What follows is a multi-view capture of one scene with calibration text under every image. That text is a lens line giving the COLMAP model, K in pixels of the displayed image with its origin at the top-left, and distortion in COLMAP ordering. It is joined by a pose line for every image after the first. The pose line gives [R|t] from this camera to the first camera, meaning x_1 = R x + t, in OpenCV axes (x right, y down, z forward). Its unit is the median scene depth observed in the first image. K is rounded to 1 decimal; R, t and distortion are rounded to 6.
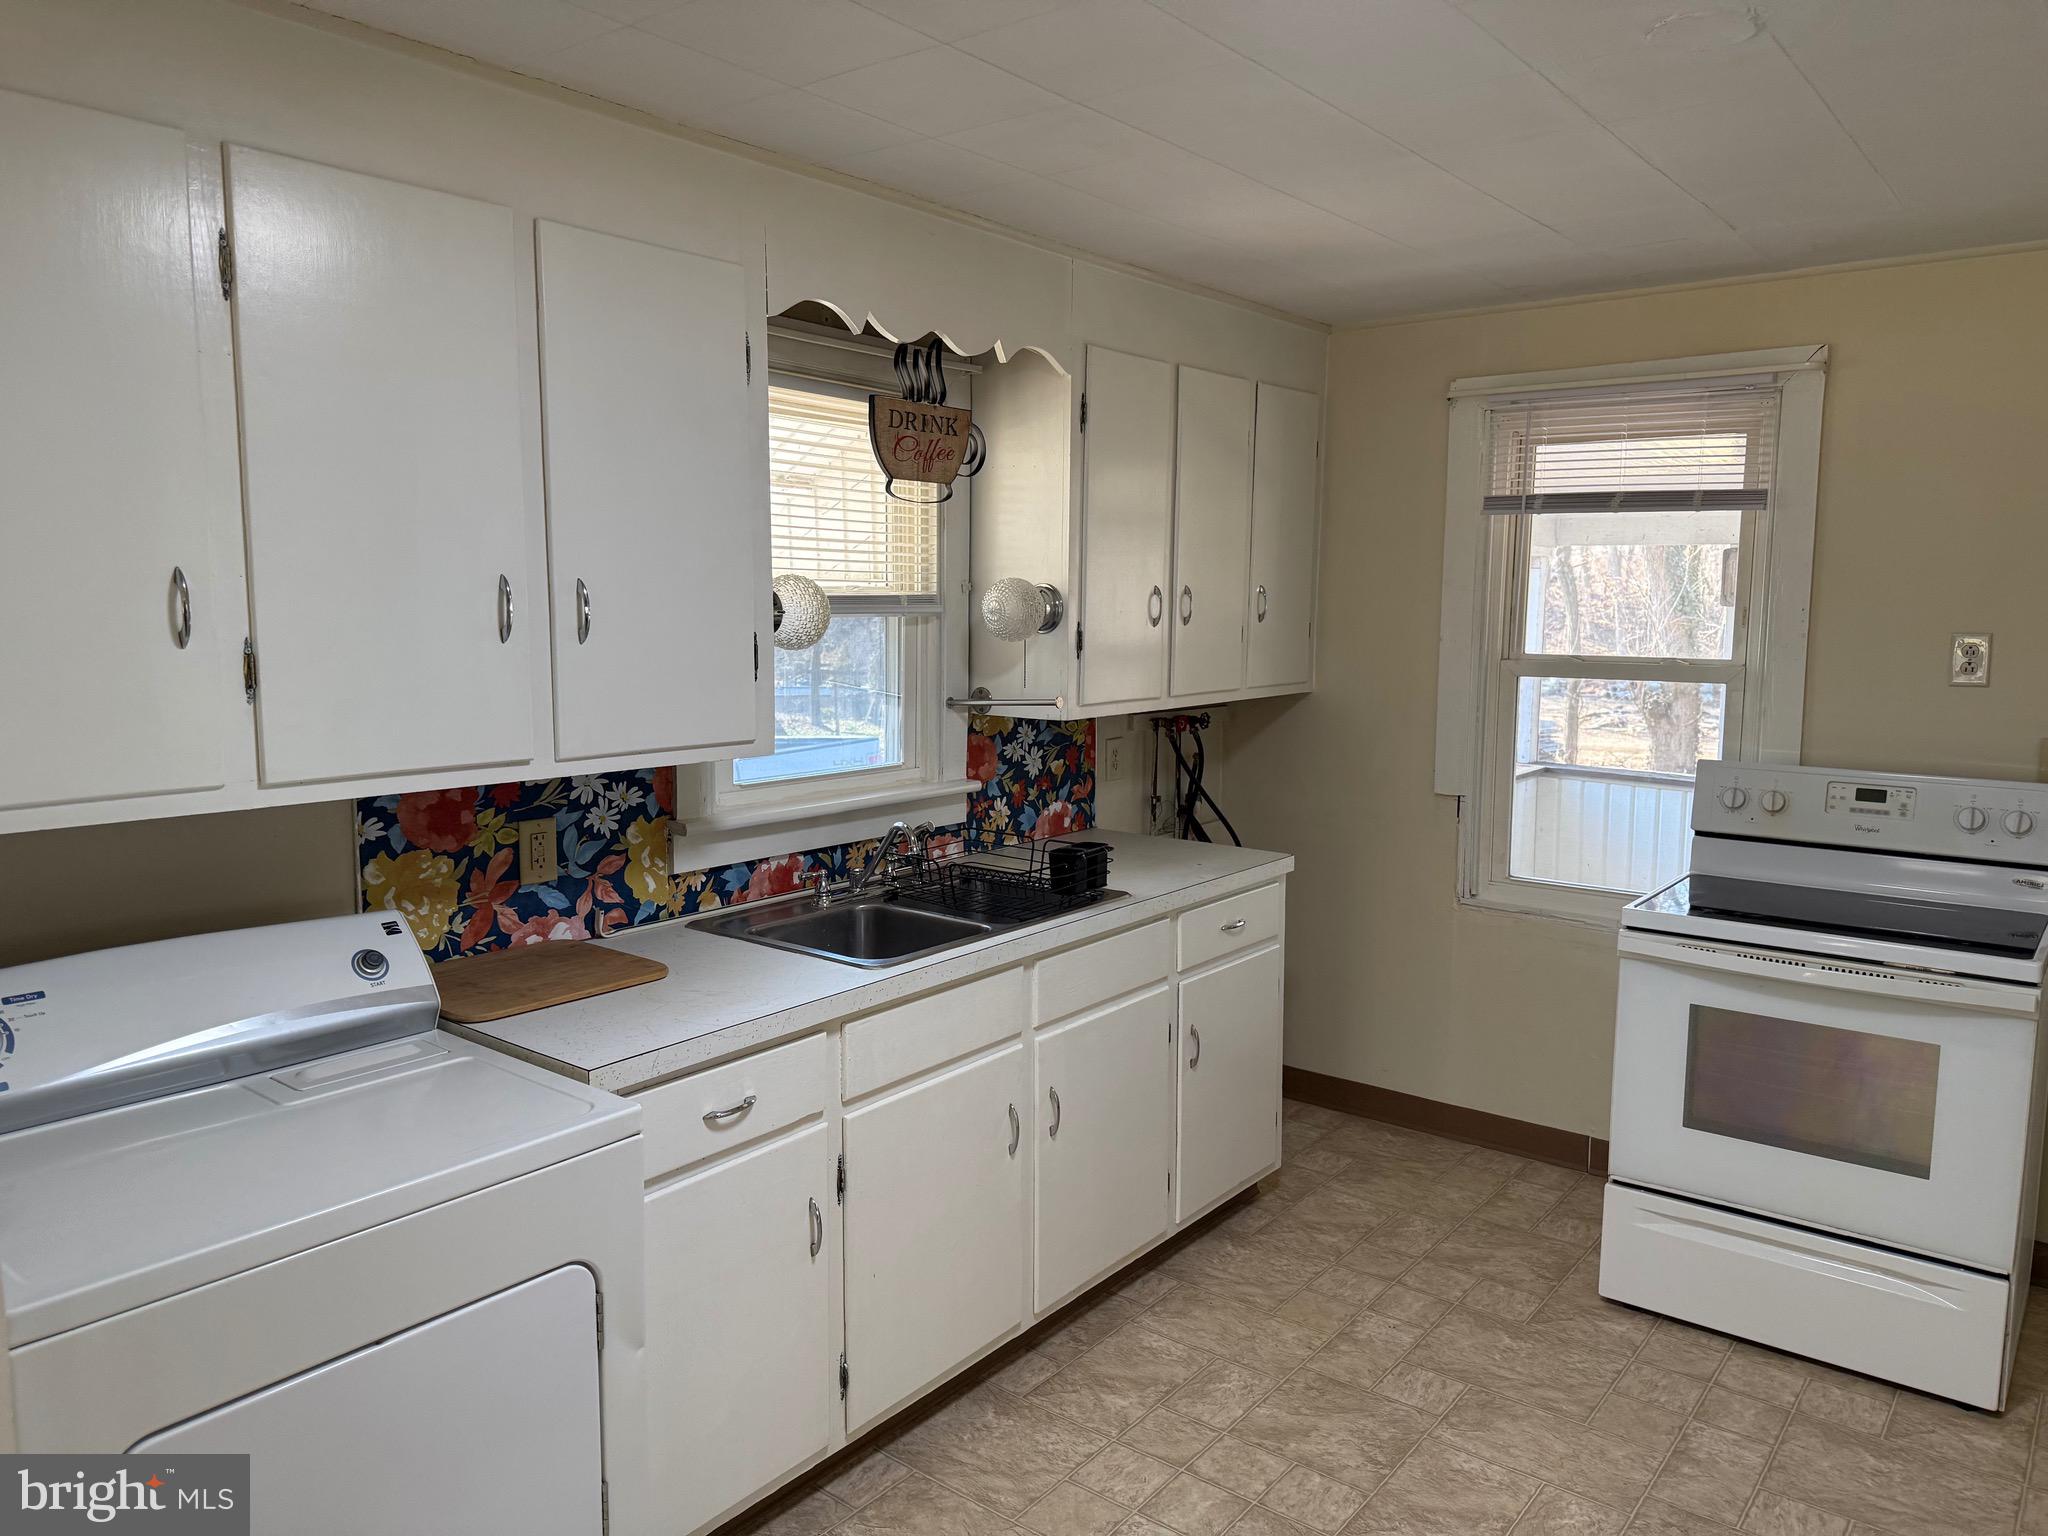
lens RADIAL K [[1449.7, 0, 1034.5], [0, 1449.7, 767.3], [0, 0, 1]] dist [0.052716, -0.045104]
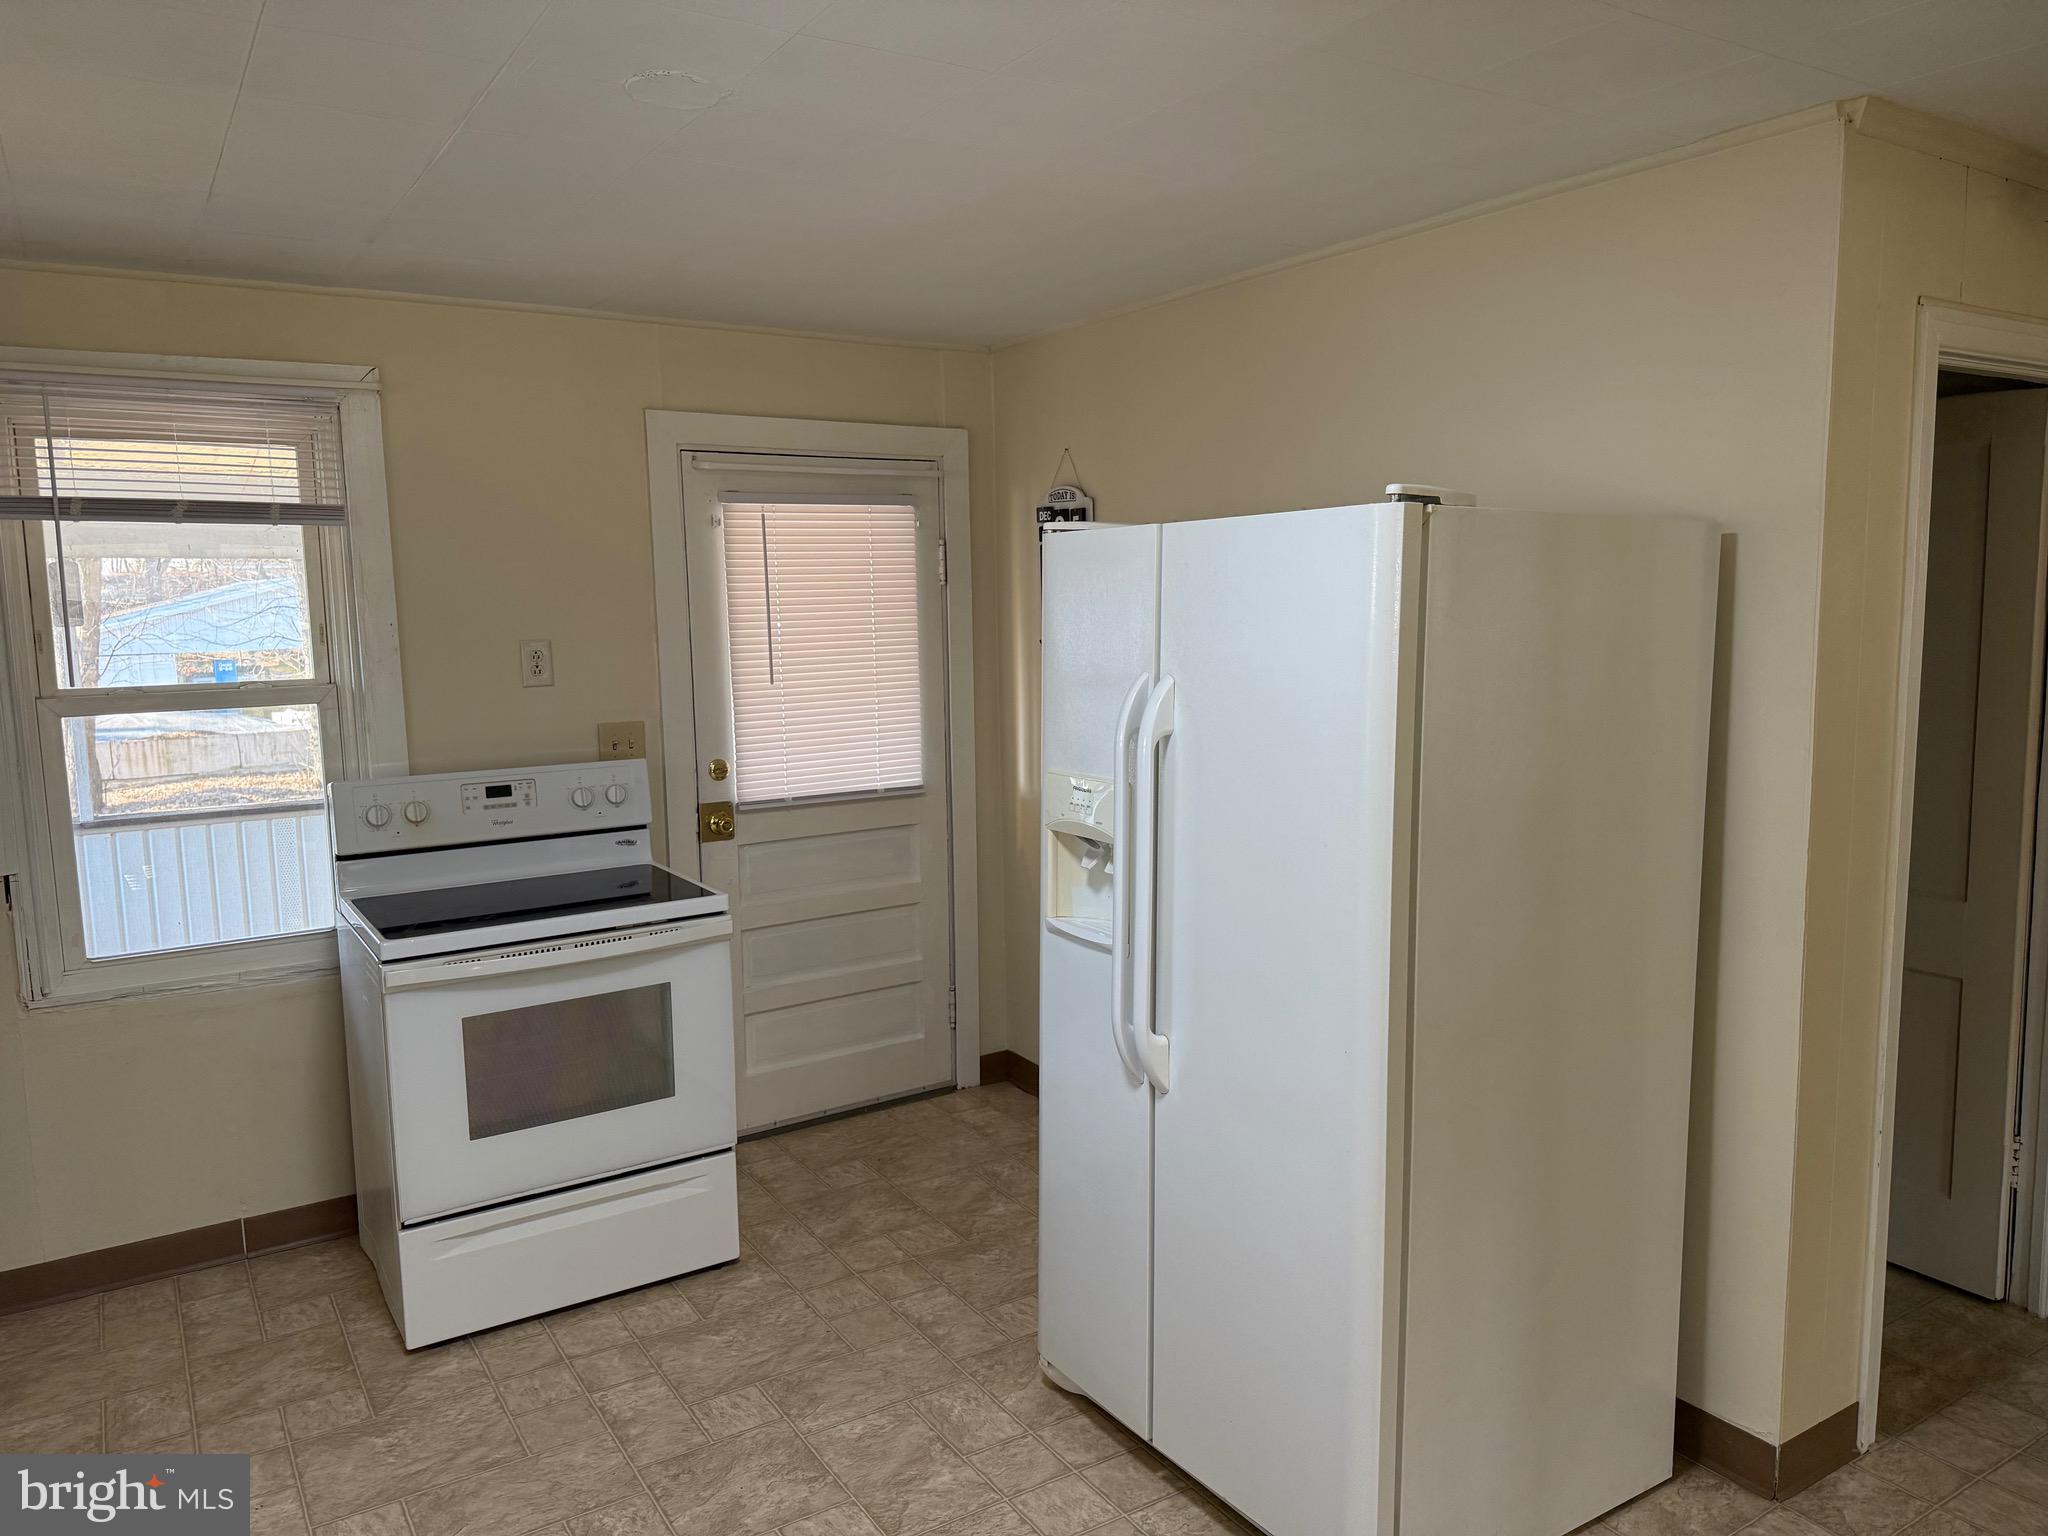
lens RADIAL K [[1449.7, 0, 1030.3], [0, 1449.7, 751.2], [0, 0, 1]] dist [0.052716, -0.045104]
pose [[0.343563, -0.111171, 0.932526, -0.303953], [0.137643, 0.988207, 0.067099, -0.028700], [-0.928988, 0.105303, 0.354814, 0.243048]]
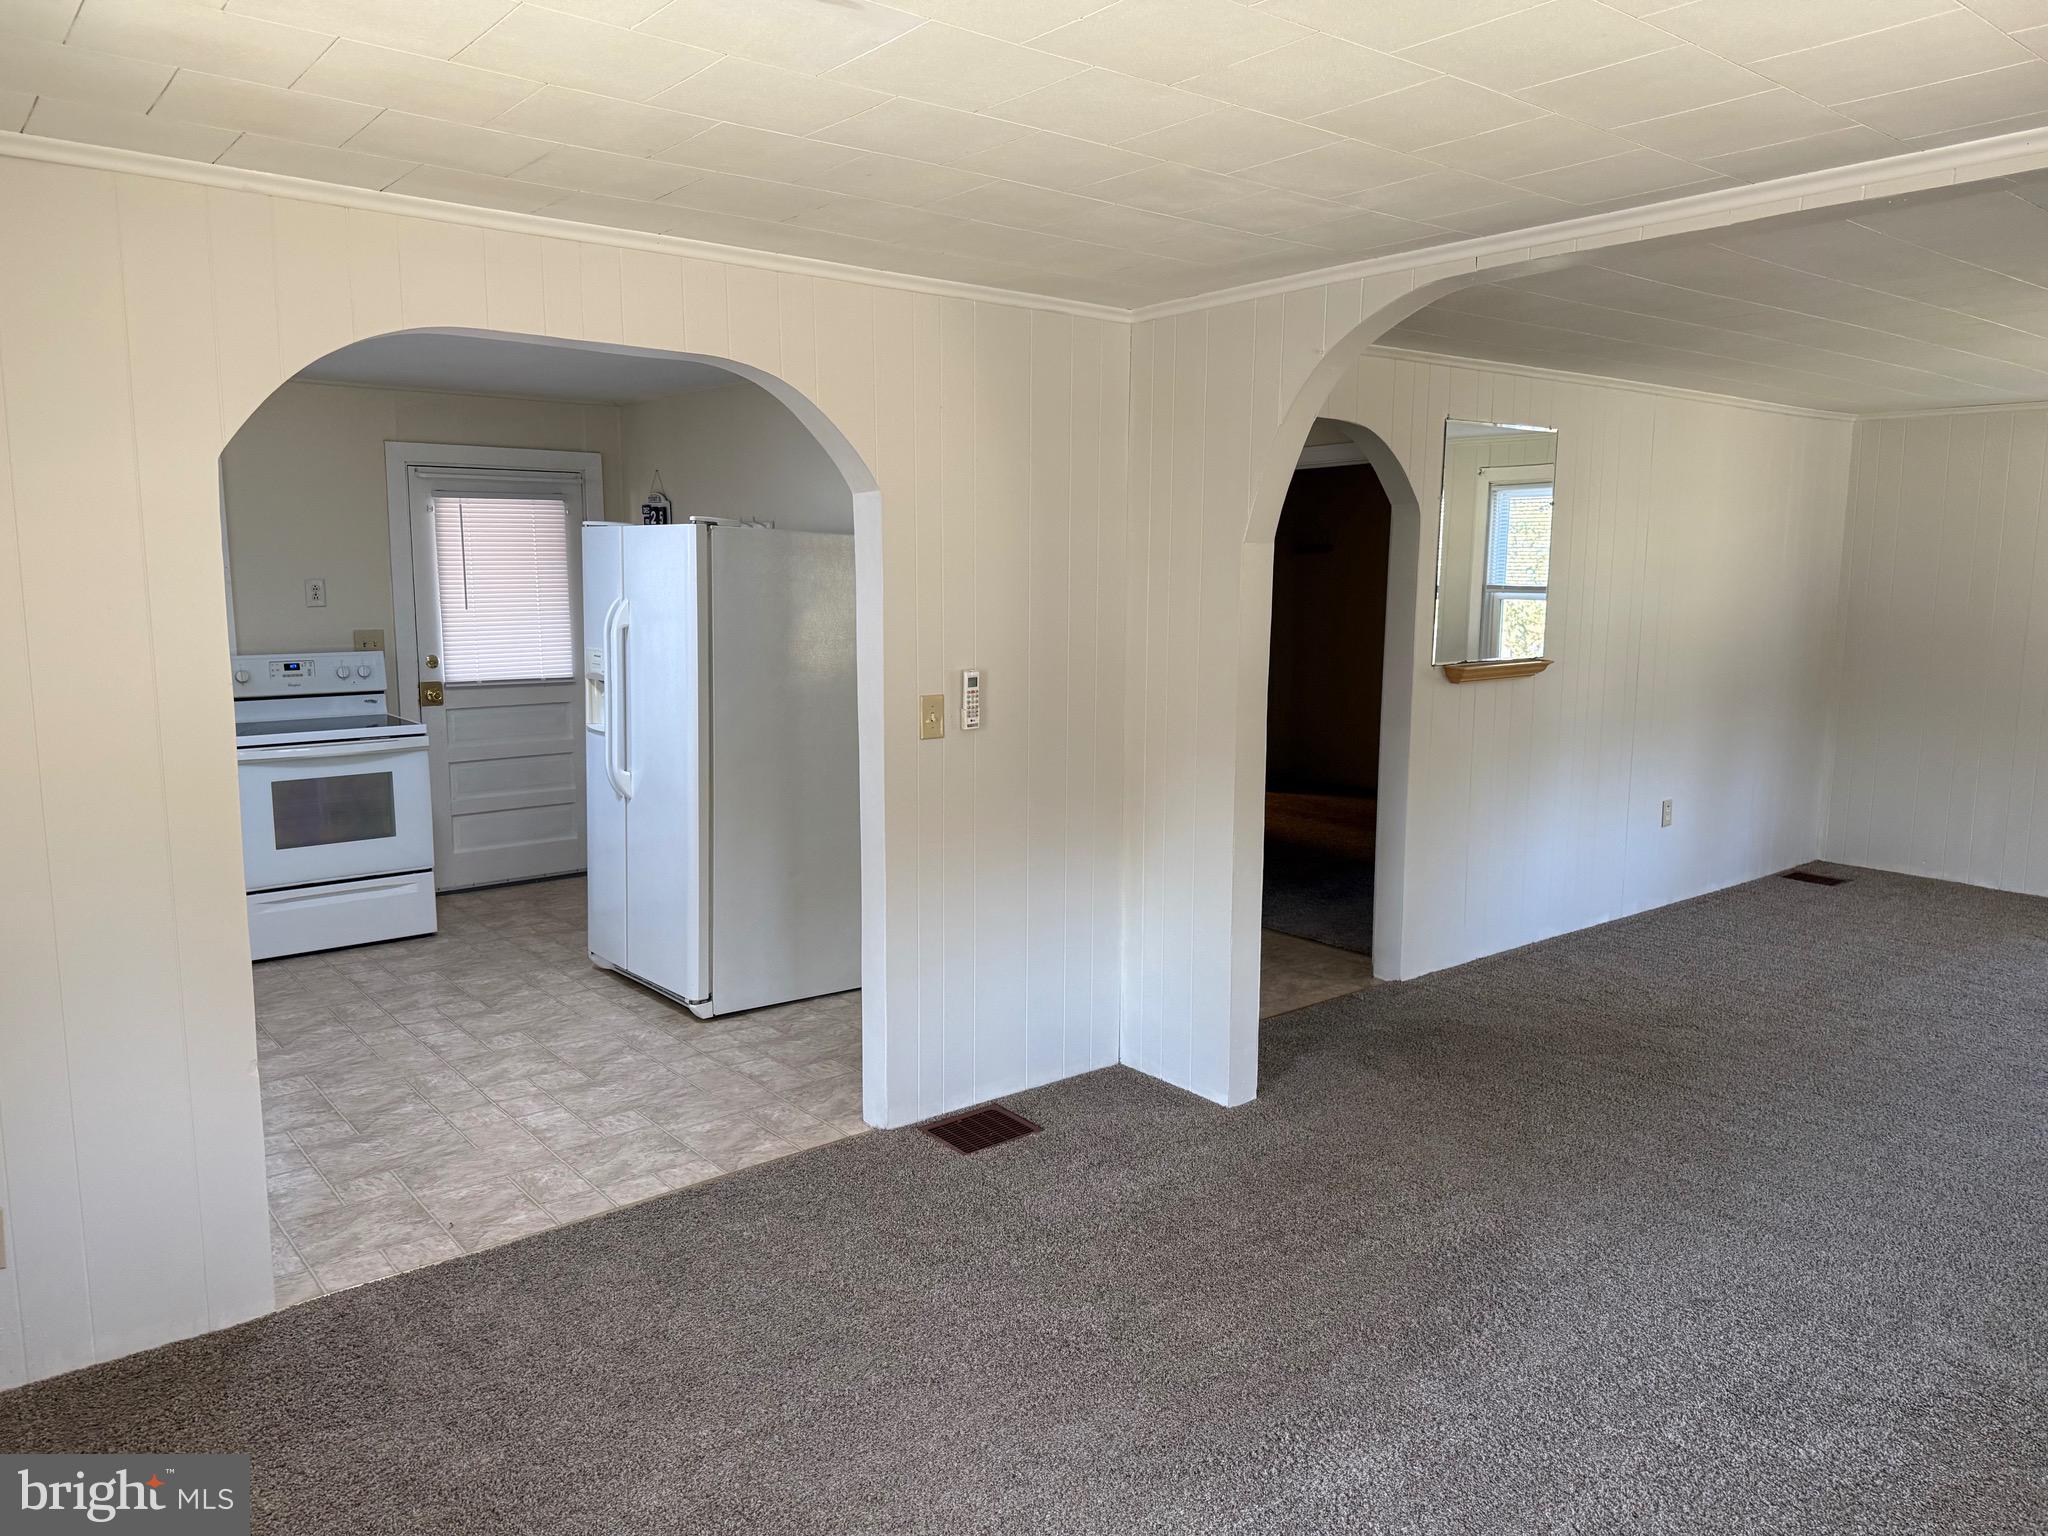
lens RADIAL K [[1449.7, 0, 982.5], [0, 1449.7, 735.6], [0, 0, 1]] dist [0.052716, -0.045104]
pose [[0.241240, -0.121794, 0.962793, -1.006015], [0.111855, 0.988971, 0.097079, 0.023586], [-0.963998, 0.084274, 0.252203, -0.296898]]
